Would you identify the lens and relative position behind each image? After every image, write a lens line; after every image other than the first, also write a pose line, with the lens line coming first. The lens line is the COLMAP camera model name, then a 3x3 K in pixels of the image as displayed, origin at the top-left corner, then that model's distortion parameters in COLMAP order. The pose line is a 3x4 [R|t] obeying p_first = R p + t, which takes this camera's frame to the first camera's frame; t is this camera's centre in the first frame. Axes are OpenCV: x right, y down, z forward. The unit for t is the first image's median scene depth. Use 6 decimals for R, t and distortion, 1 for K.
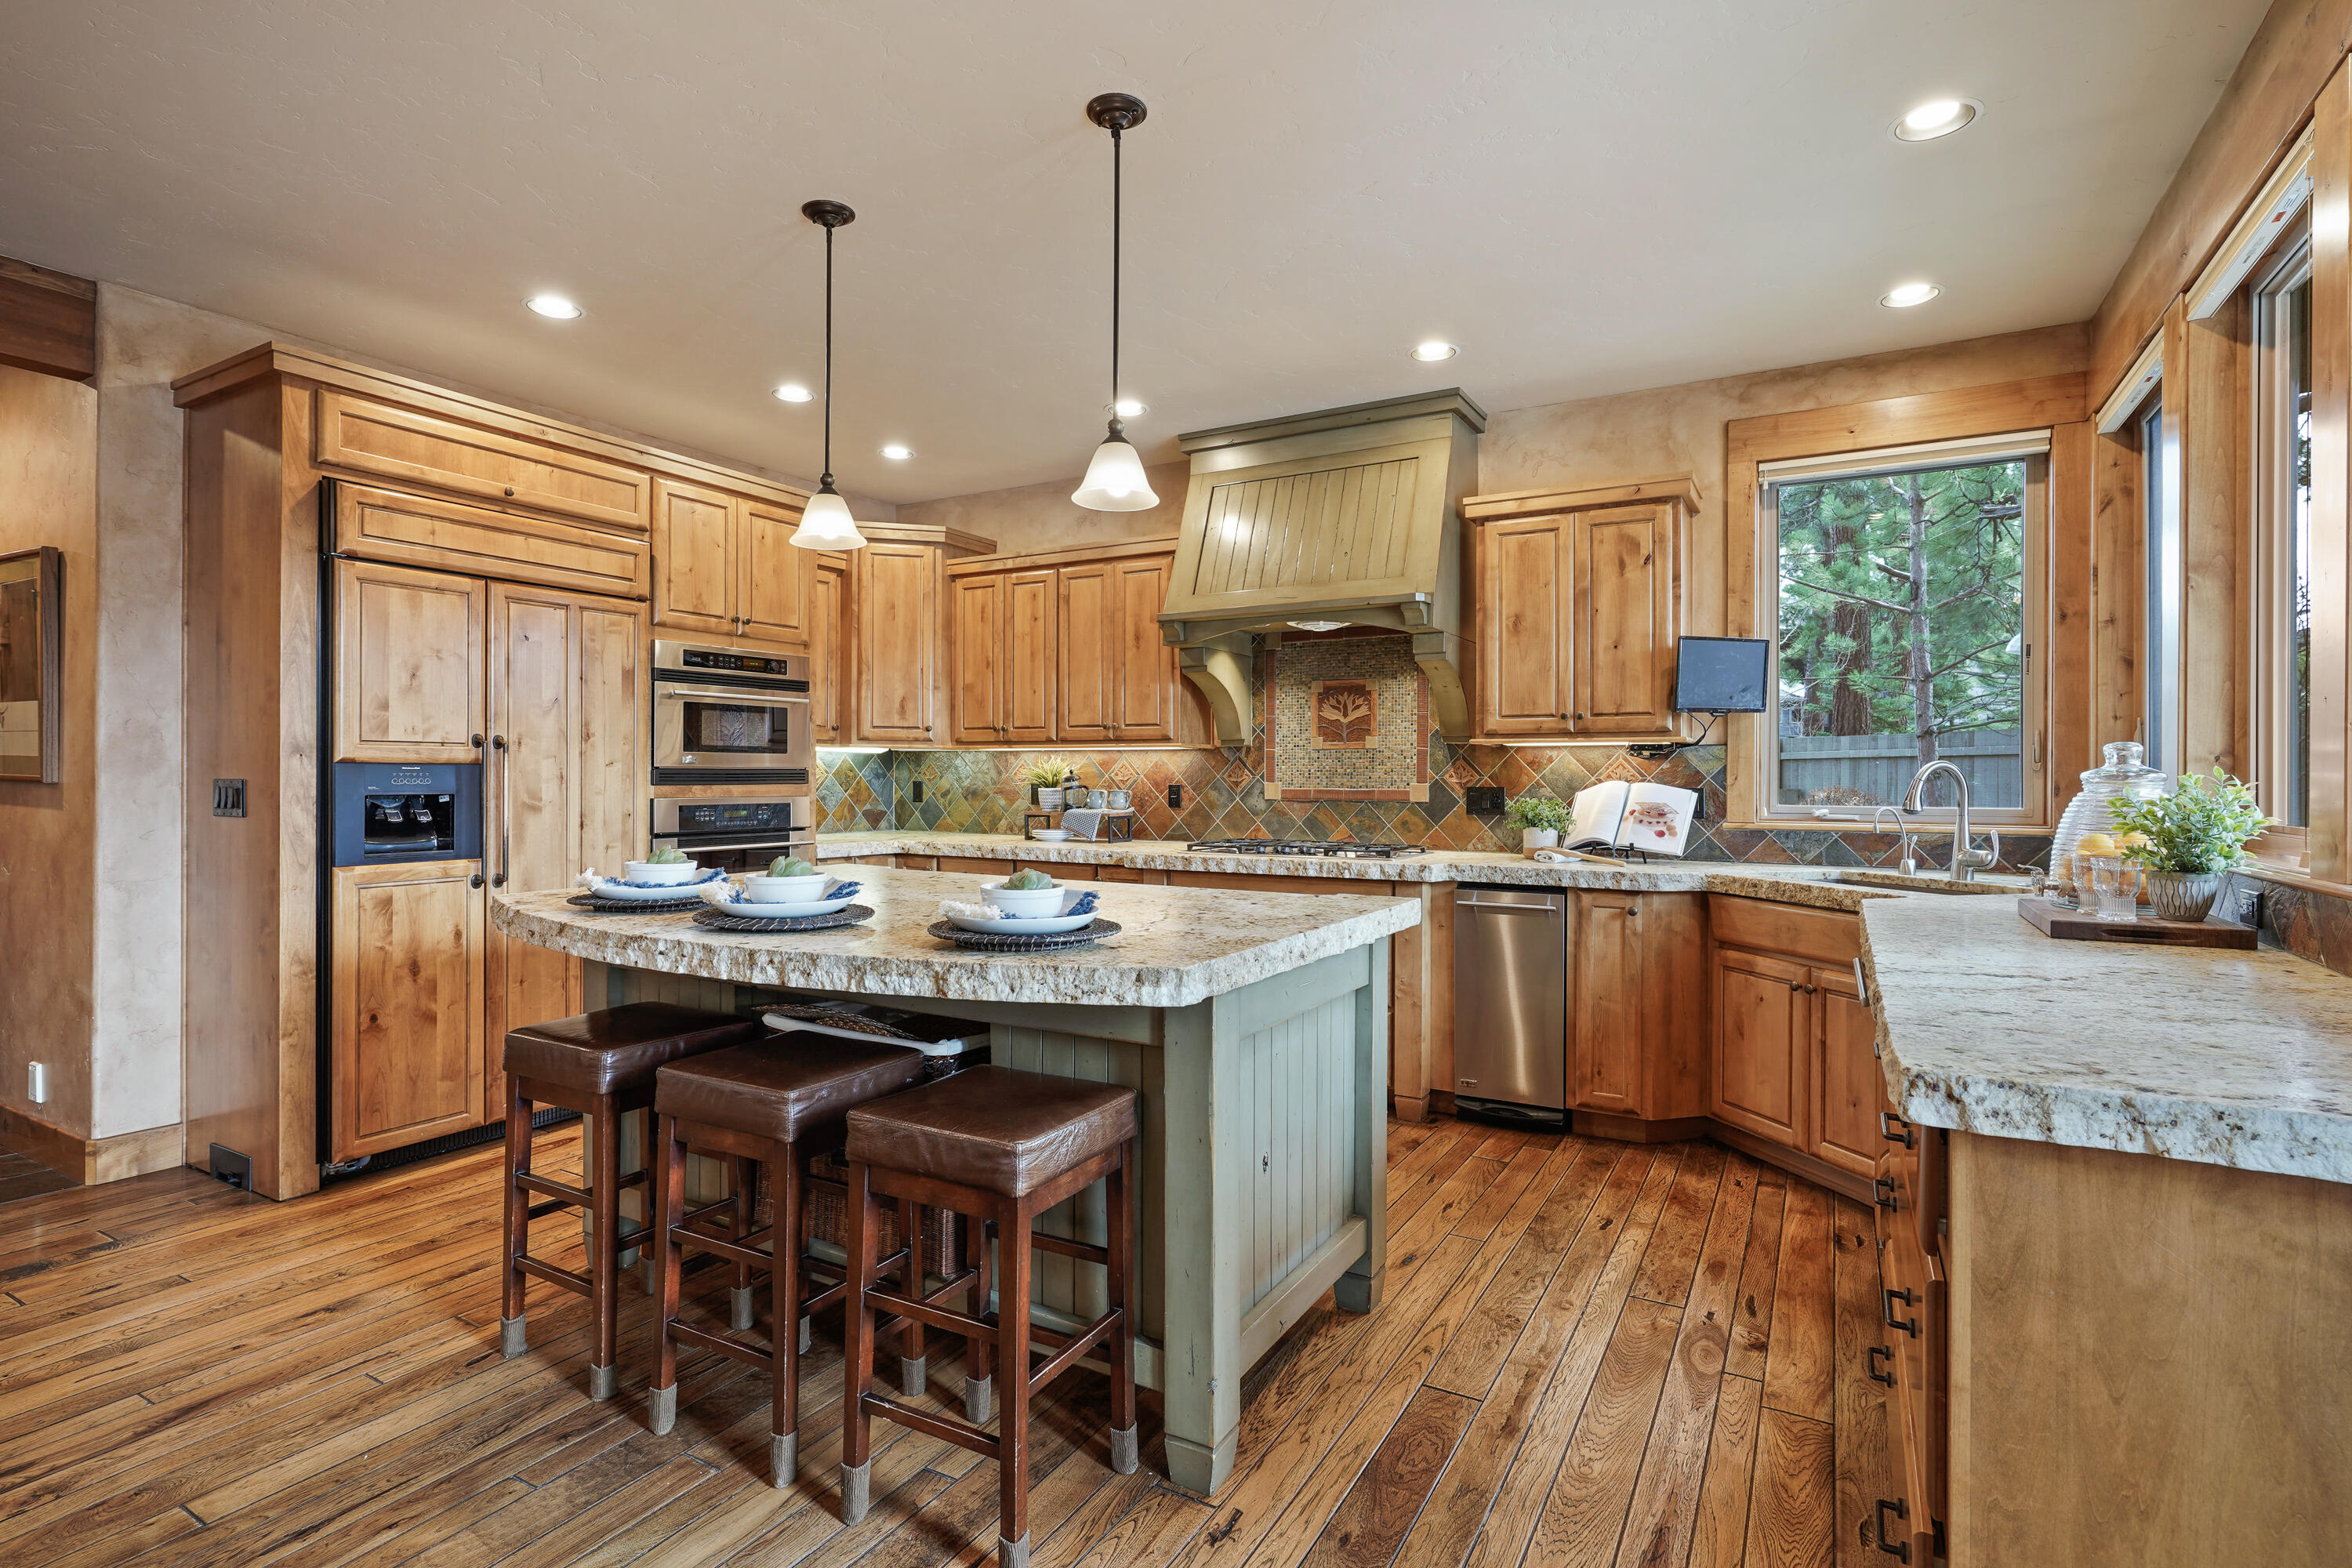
lens RADIAL K [[1128.8, 0, 1182.8], [0, 1128.8, 775.9], [0, 0, 1]] dist [-0.010472, 0.005966]
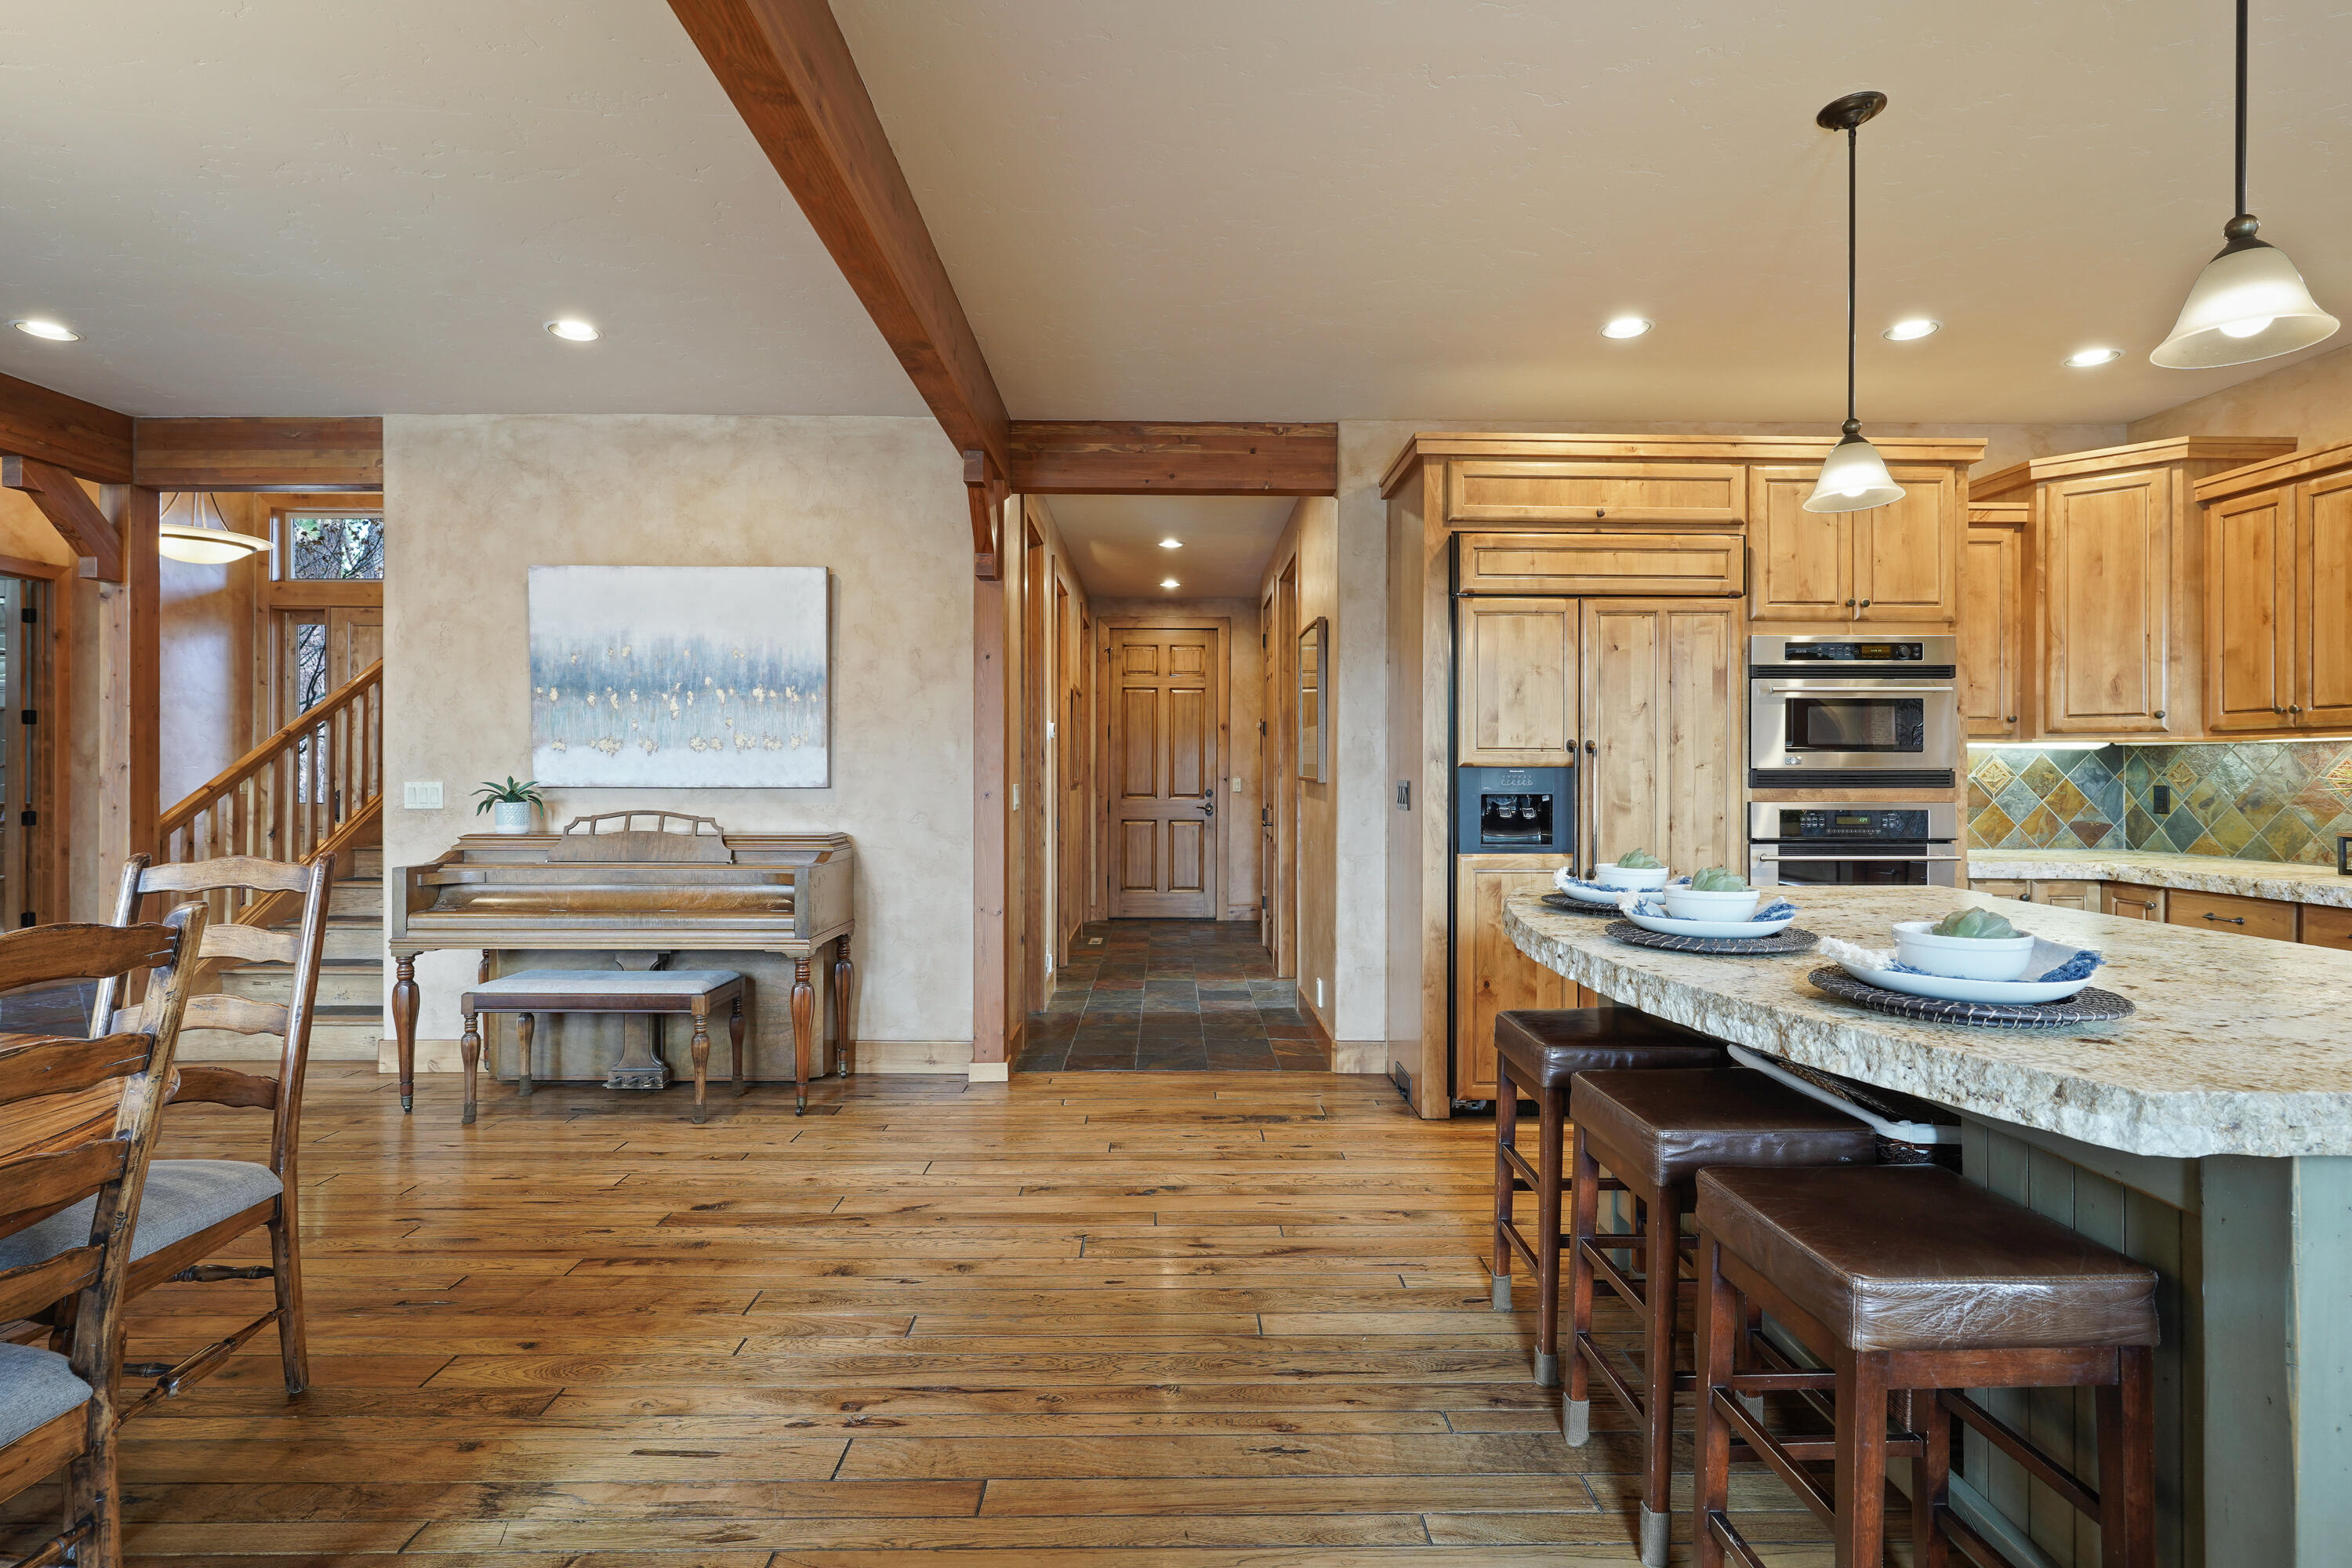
lens RADIAL K [[1128.8, 0, 1187.3], [0, 1128.8, 772.3], [0, 0, 1]] dist [-0.010472, 0.005966]
pose [[0.514357, -0.003787, -0.857568, 0.127297], [-0.000948, 0.999987, -0.004984, 0.000289], [0.857576, 0.003377, 0.514347, 0.120607]]
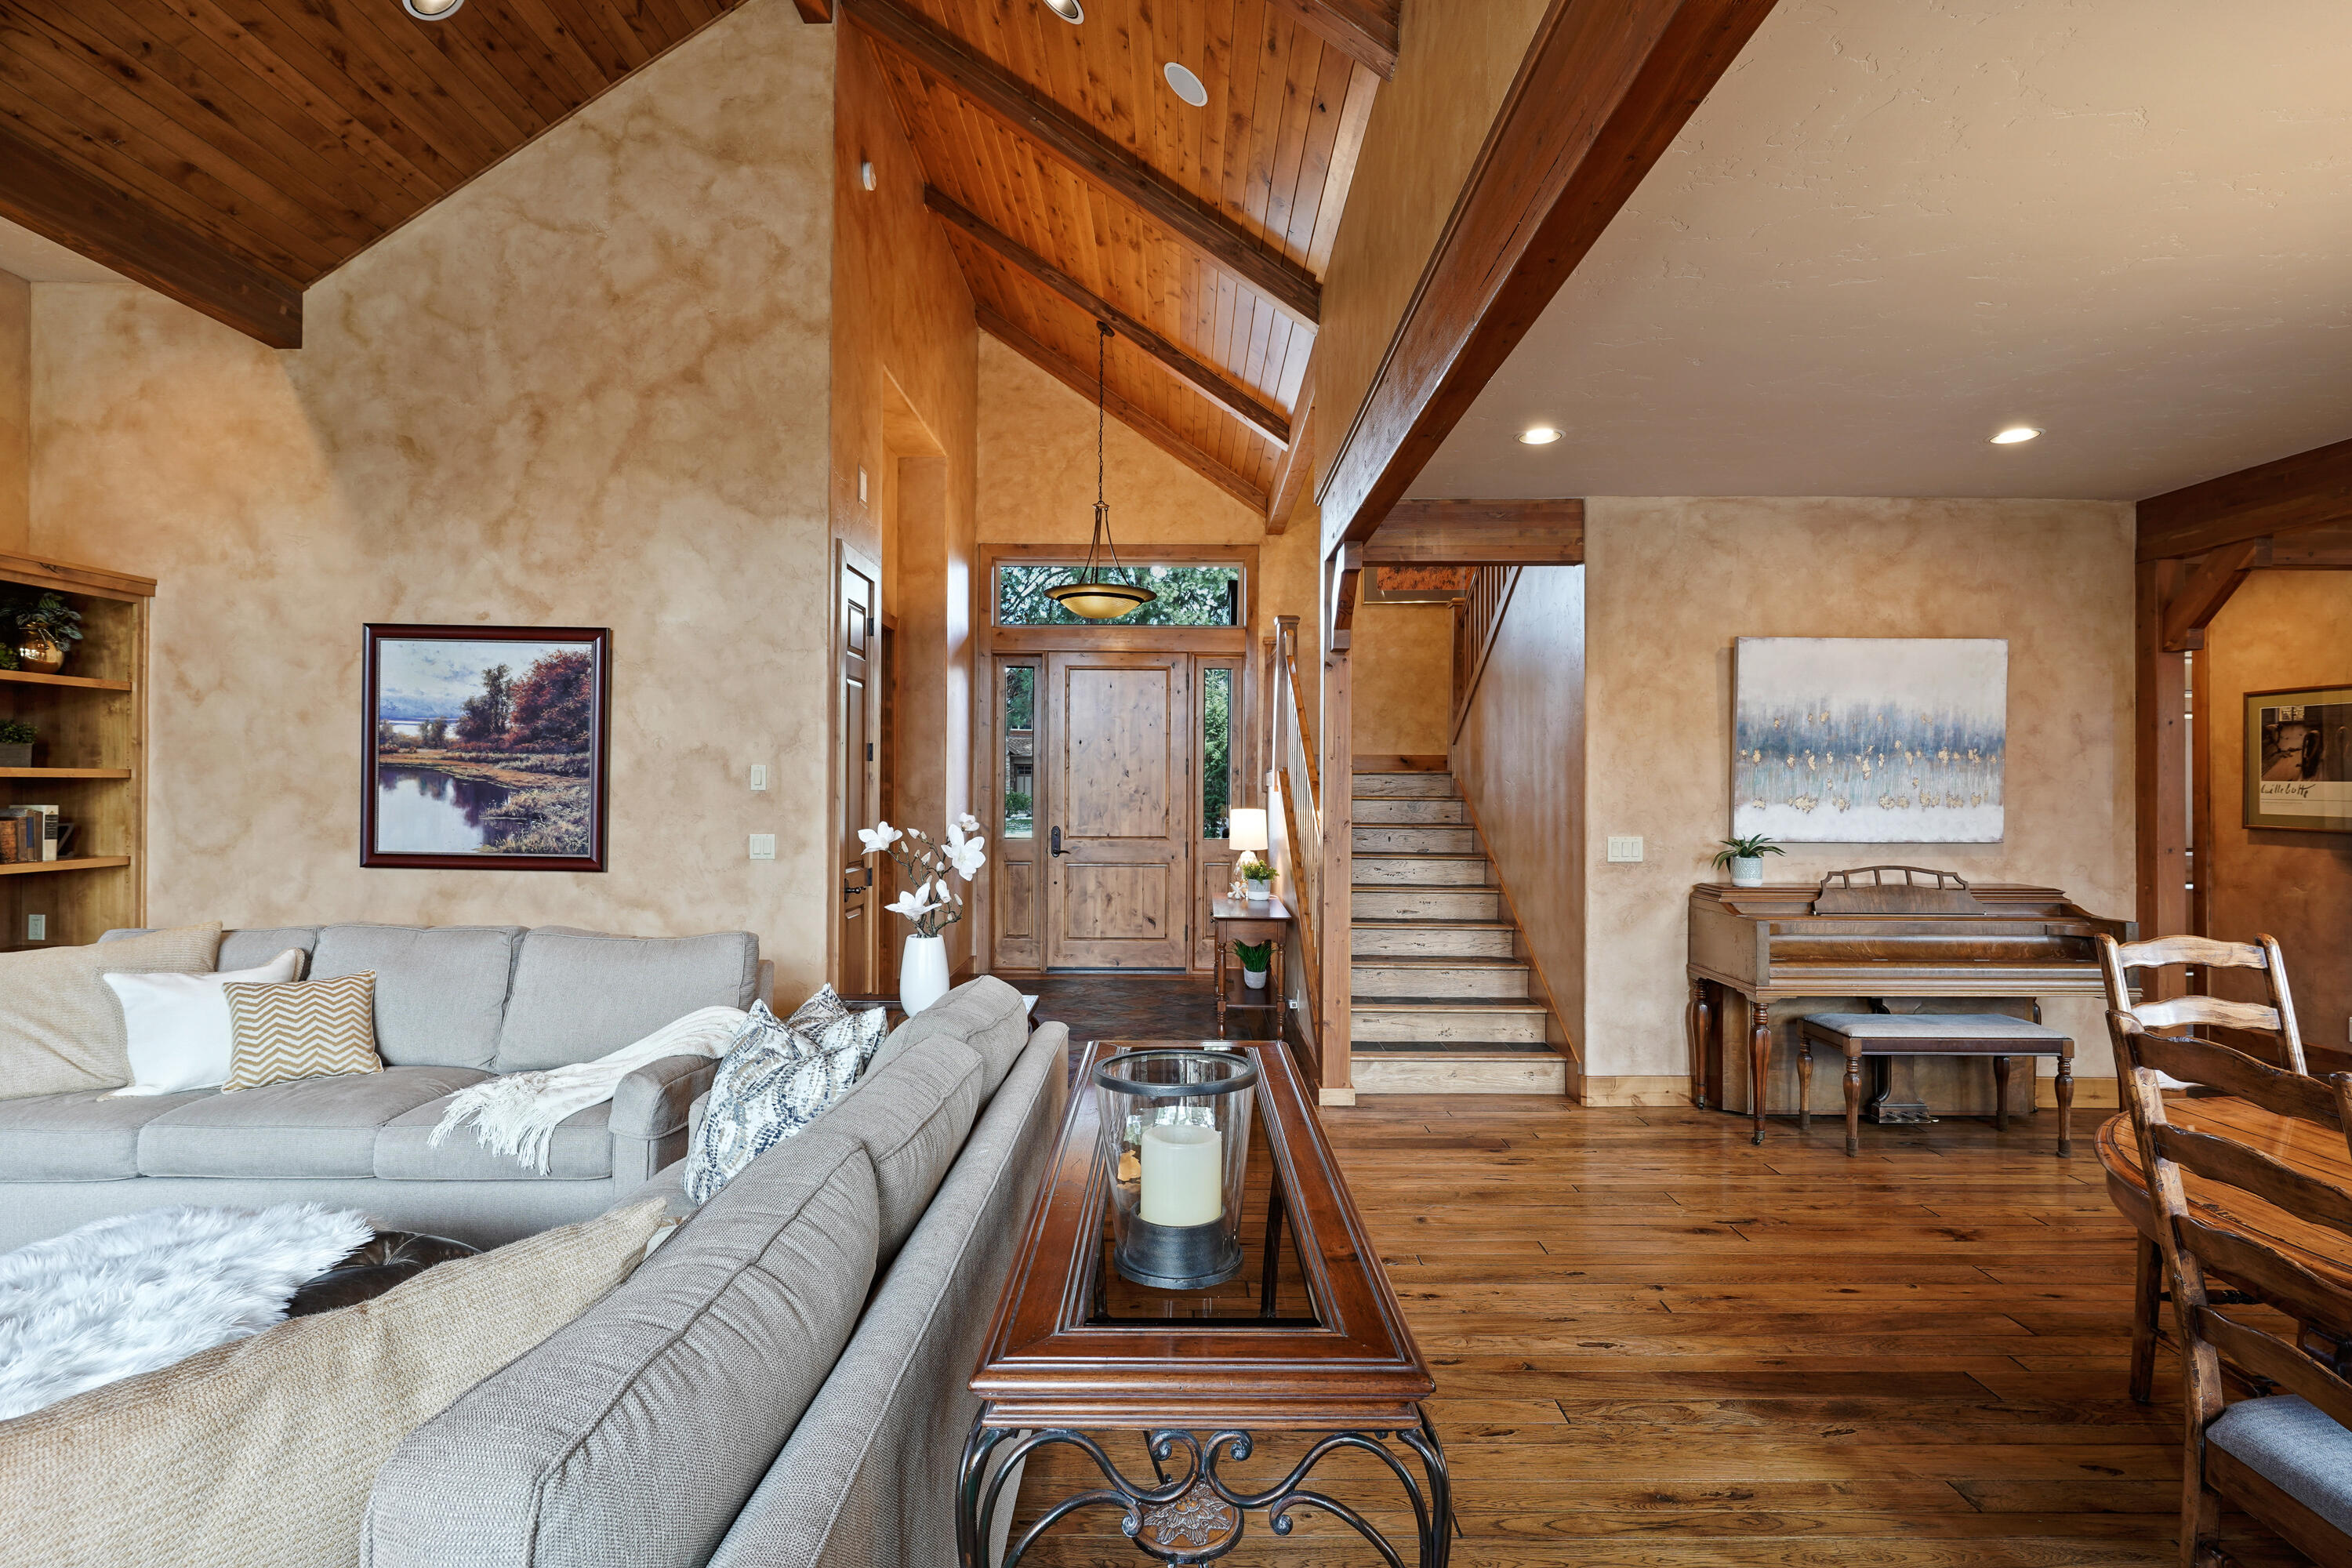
lens RADIAL K [[1128.8, 0, 1182.9], [0, 1128.8, 777.7], [0, 0, 1]] dist [-0.010472, 0.005966]
pose [[0.505429, -0.009858, -0.862812, -0.530675], [-0.002650, 0.999912, -0.012977, -0.050015], [0.862864, 0.008846, 0.505359, -1.201406]]
